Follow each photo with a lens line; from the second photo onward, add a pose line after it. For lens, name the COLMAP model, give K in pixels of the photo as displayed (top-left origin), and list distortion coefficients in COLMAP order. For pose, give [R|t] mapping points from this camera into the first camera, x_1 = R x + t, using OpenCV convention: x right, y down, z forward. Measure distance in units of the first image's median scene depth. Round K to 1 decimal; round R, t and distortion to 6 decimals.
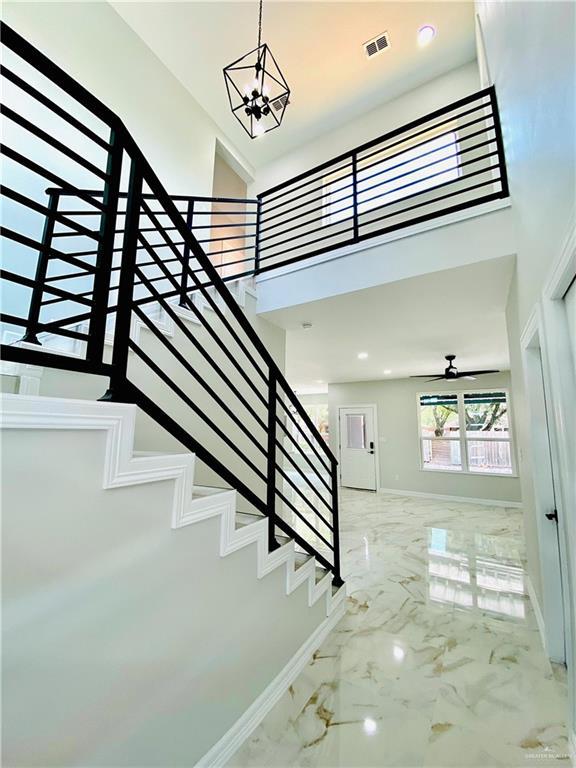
lens RADIAL K [[309.2, 0, 285.1], [0, 309.2, 387.6], [0, 0, 1]] dist [-0.002271, -0.000488]
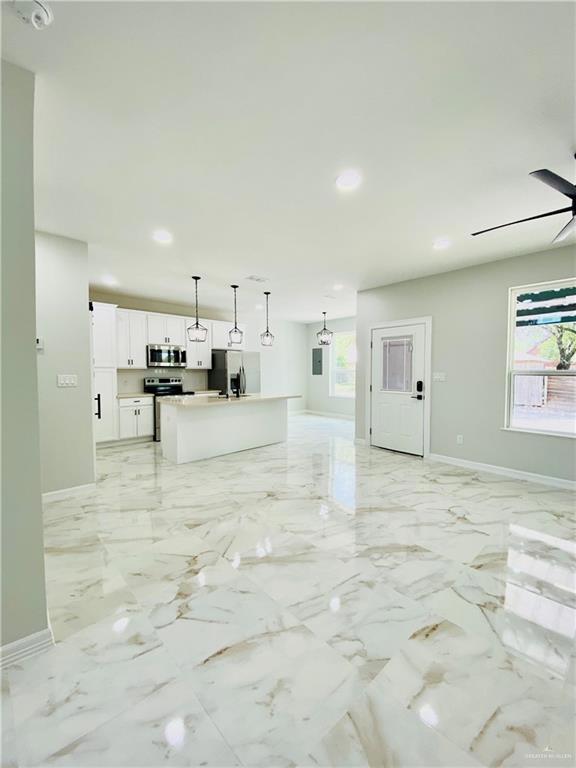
lens RADIAL K [[309.2, 0, 285.1], [0, 309.2, 387.6], [0, 0, 1]] dist [-0.002271, -0.000488]
pose [[0.961343, 0.006535, -0.275275, 0.194197], [0.047651, 0.980686, 0.189695, 0.061036], [0.271198, -0.195479, 0.942465, 0.350974]]
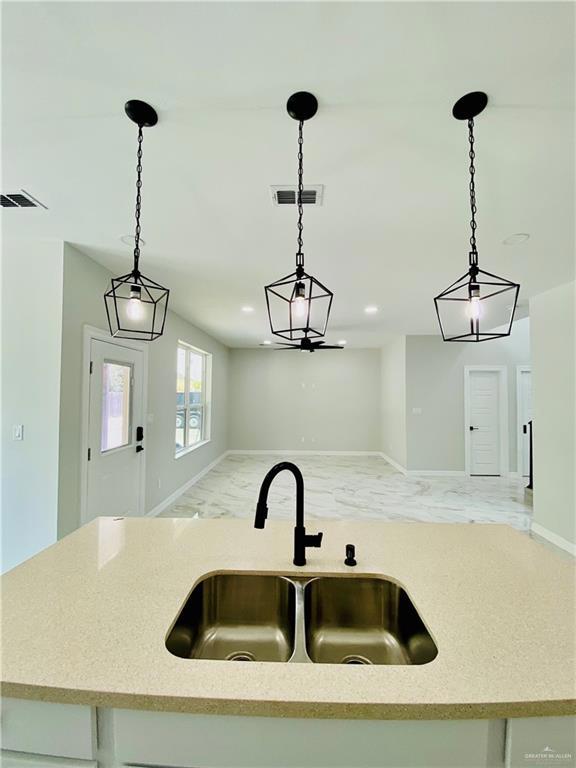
lens RADIAL K [[309.2, 0, 285.1], [0, 309.2, 387.6], [0, 0, 1]] dist [-0.002271, -0.000488]
pose [[-0.490449, 0.012127, 0.871385, -0.232140], [-0.131181, 0.987483, -0.087576, 0.131765], [-0.861540, -0.157260, -0.482719, 1.055452]]
